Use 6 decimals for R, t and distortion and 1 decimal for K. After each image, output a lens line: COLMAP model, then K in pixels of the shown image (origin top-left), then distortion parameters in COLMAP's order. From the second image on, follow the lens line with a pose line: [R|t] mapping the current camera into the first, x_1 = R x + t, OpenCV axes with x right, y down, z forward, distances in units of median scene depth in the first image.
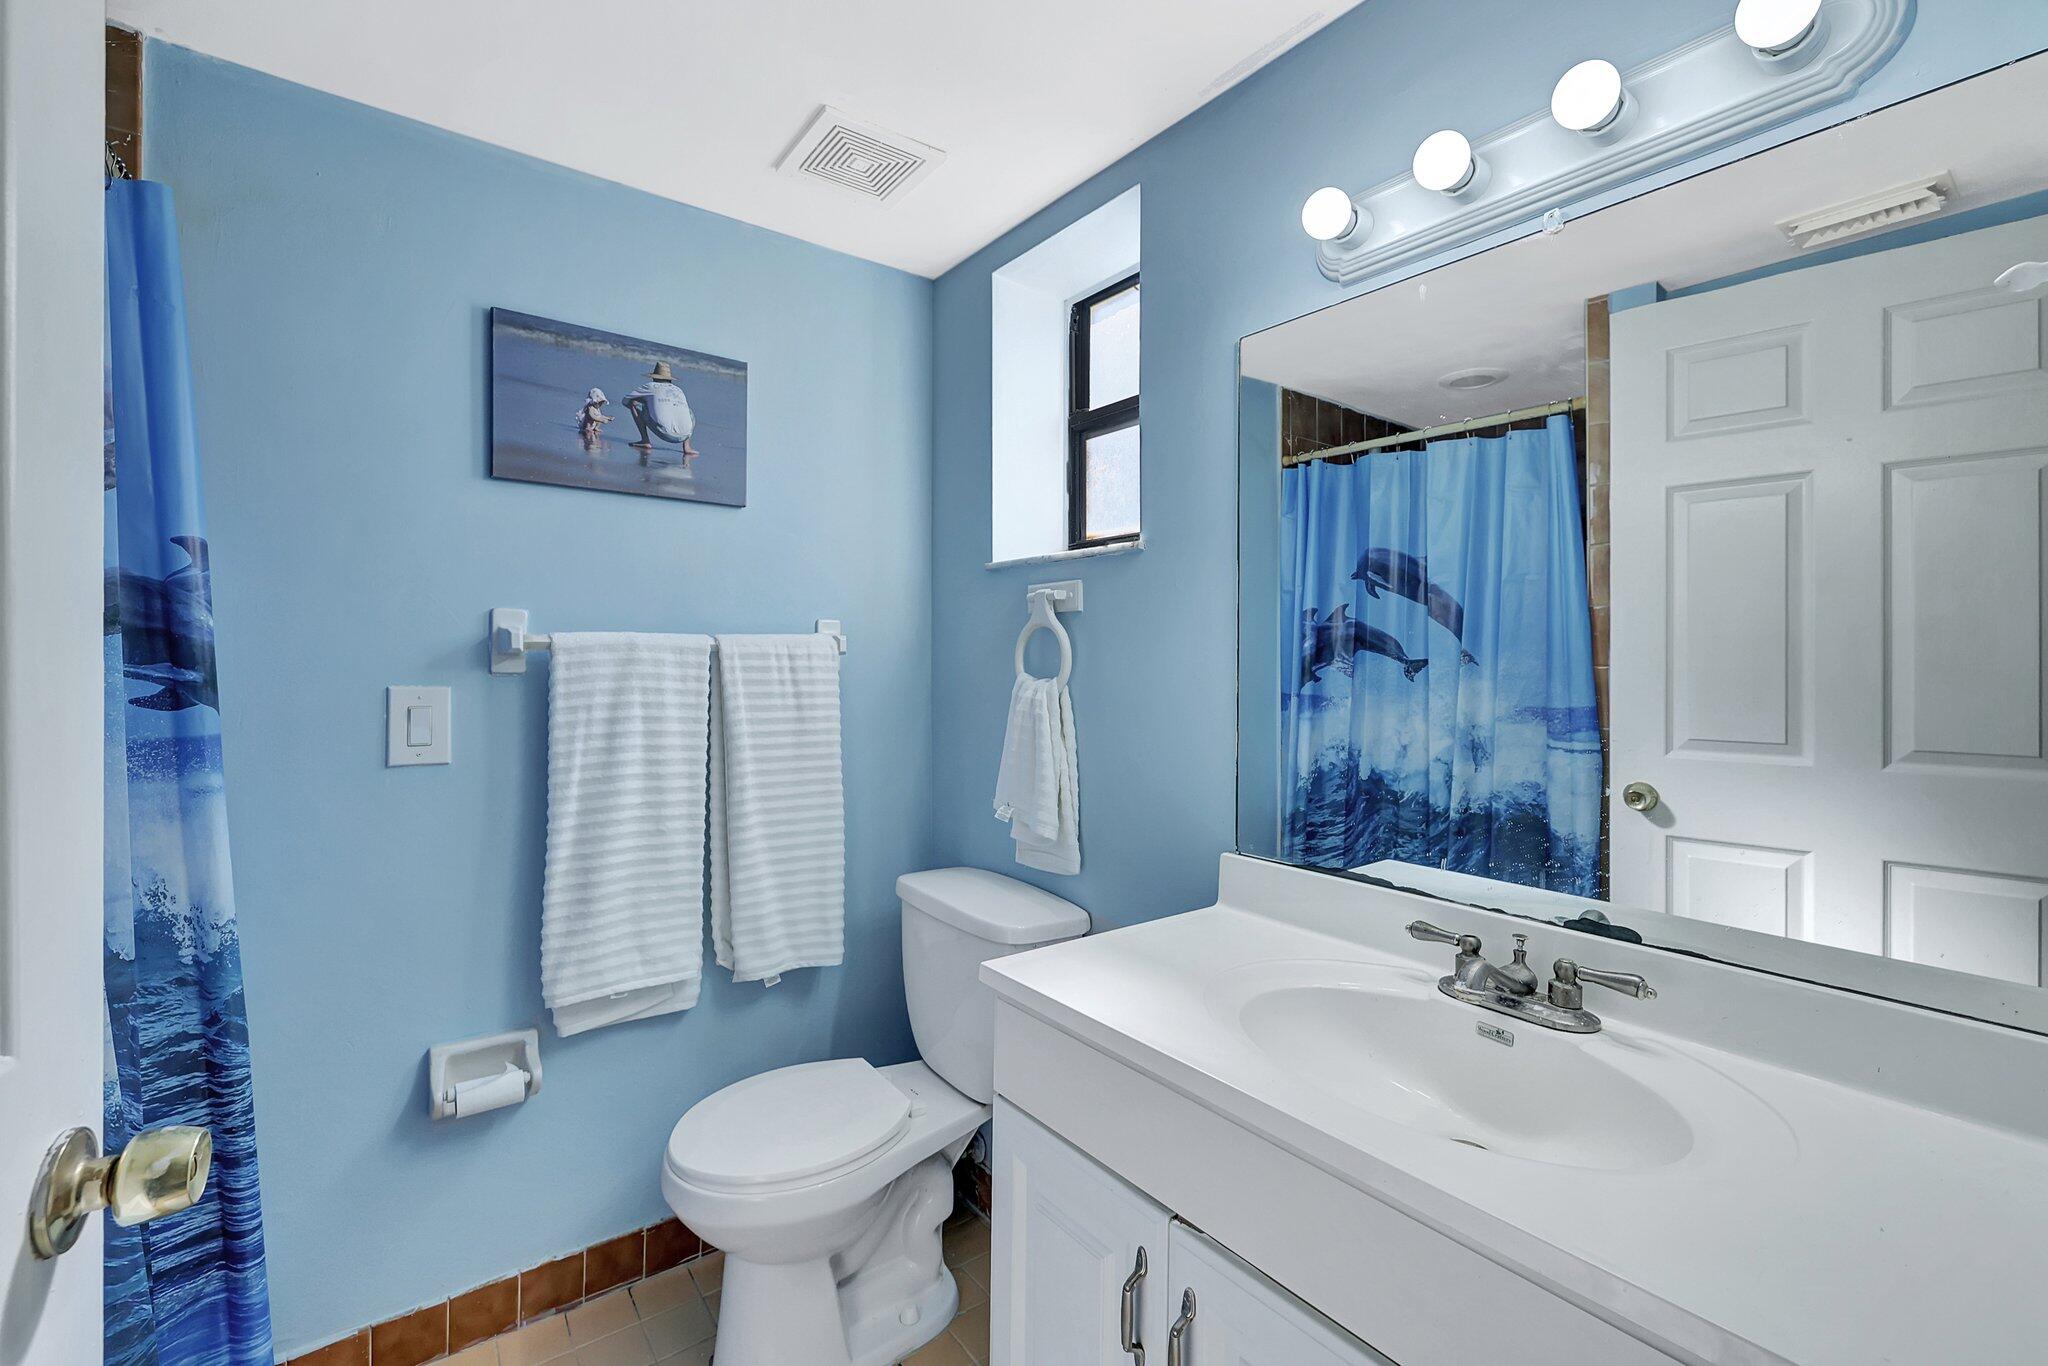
lens RADIAL K [[873.1, 0, 1024.2], [0, 873.1, 674.0], [0, 0, 1]] dist [-0.002344, -0.000988]
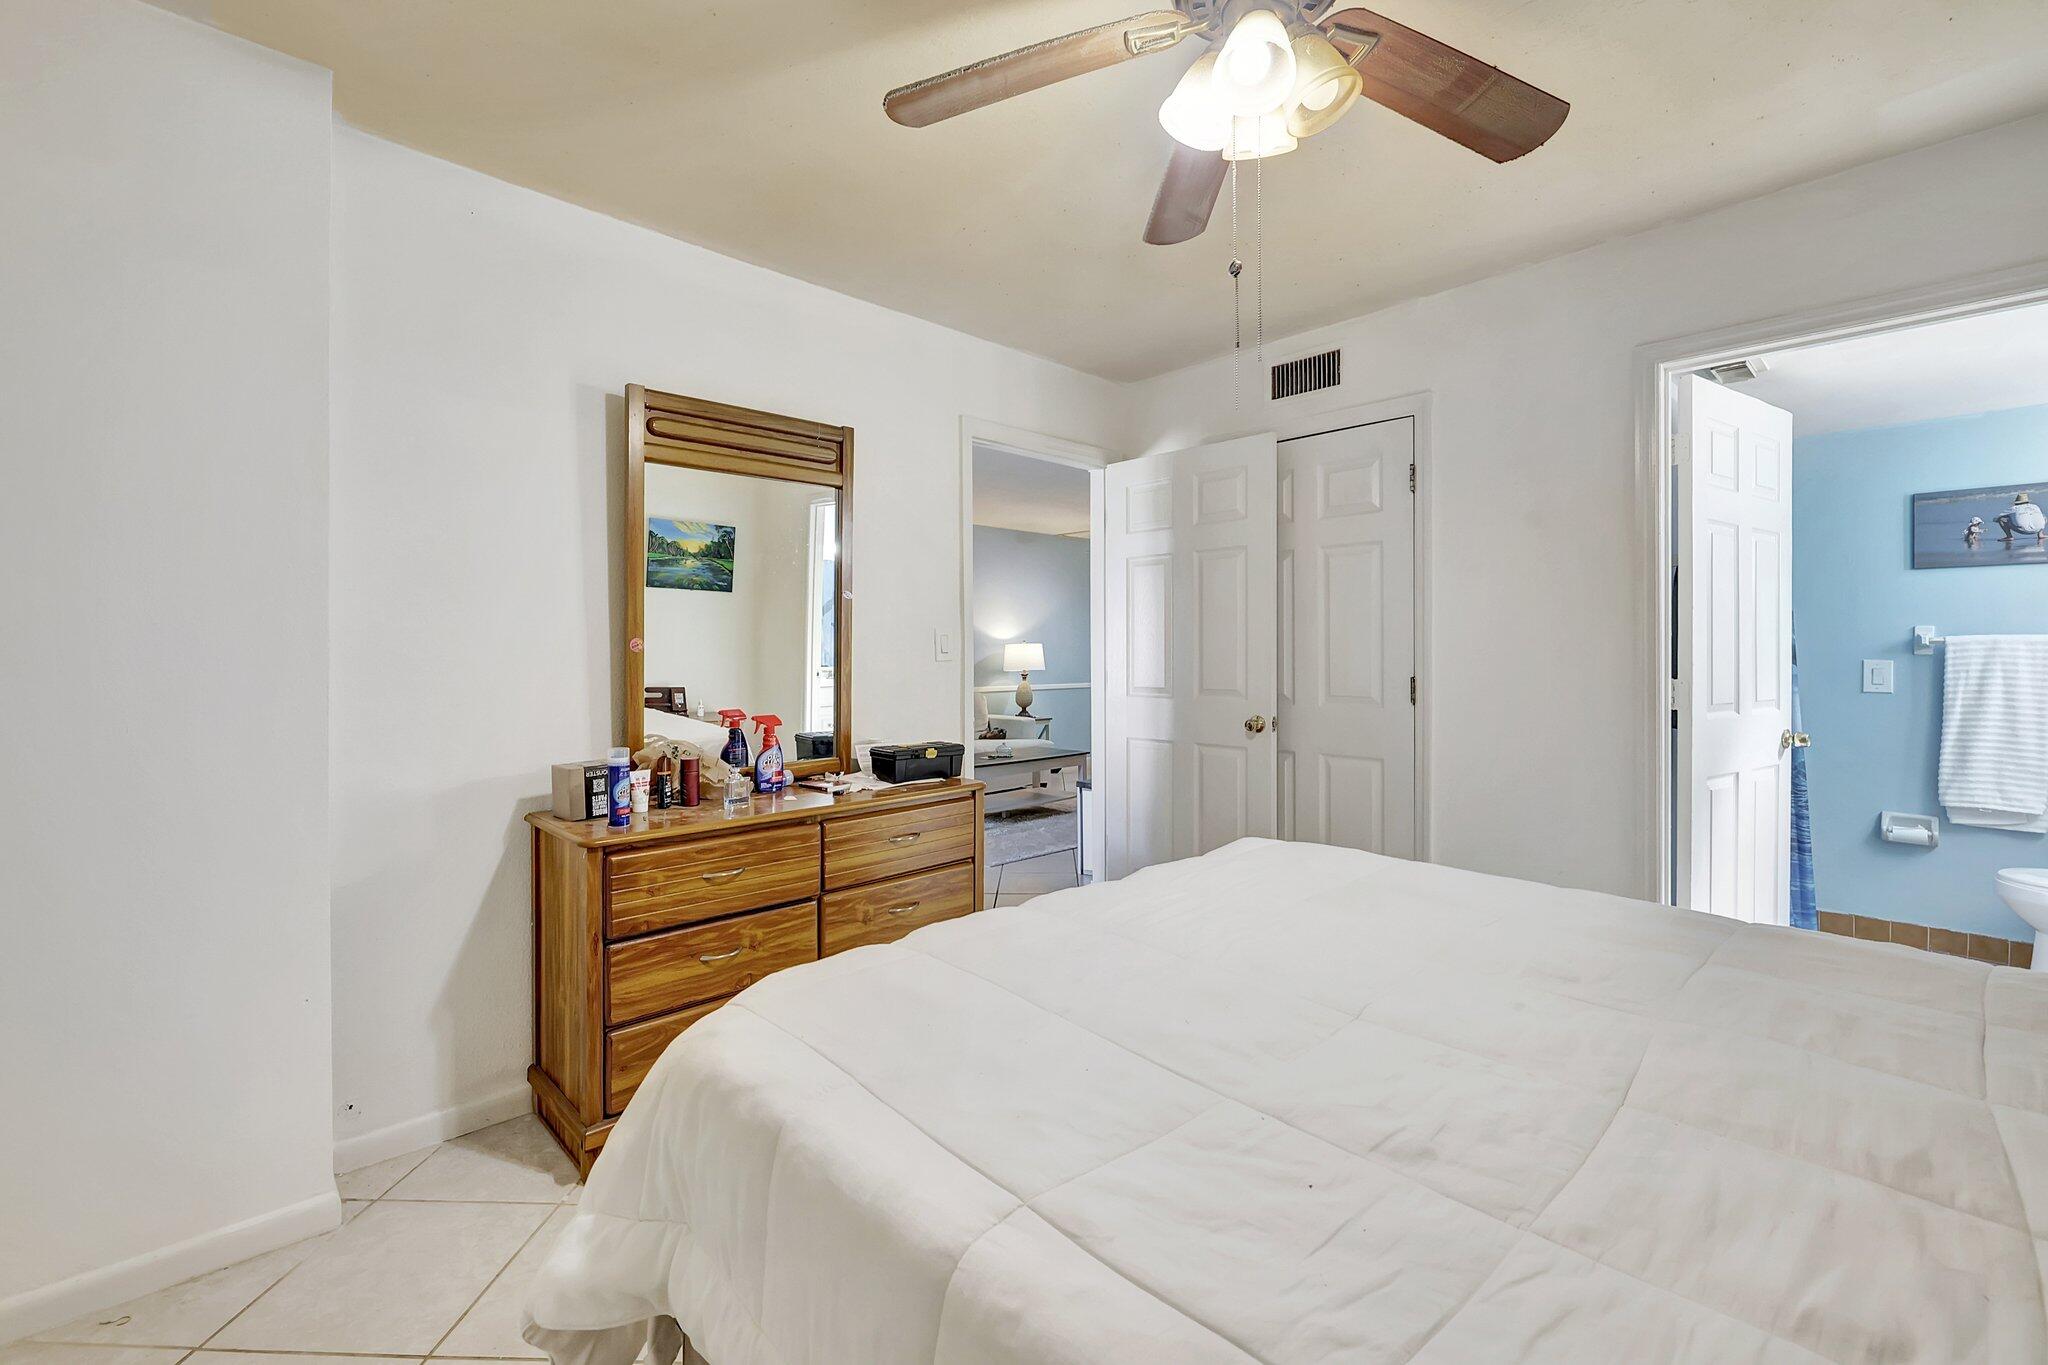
lens RADIAL K [[873.1, 0, 1010.6], [0, 873.1, 647.1], [0, 0, 1]] dist [-0.002344, -0.000988]
pose [[0.127868, -0.002945, -0.991787, 1.322318], [-0.005186, 0.999980, -0.003638, -0.000286], [0.991778, 0.005608, 0.127850, -1.606344]]
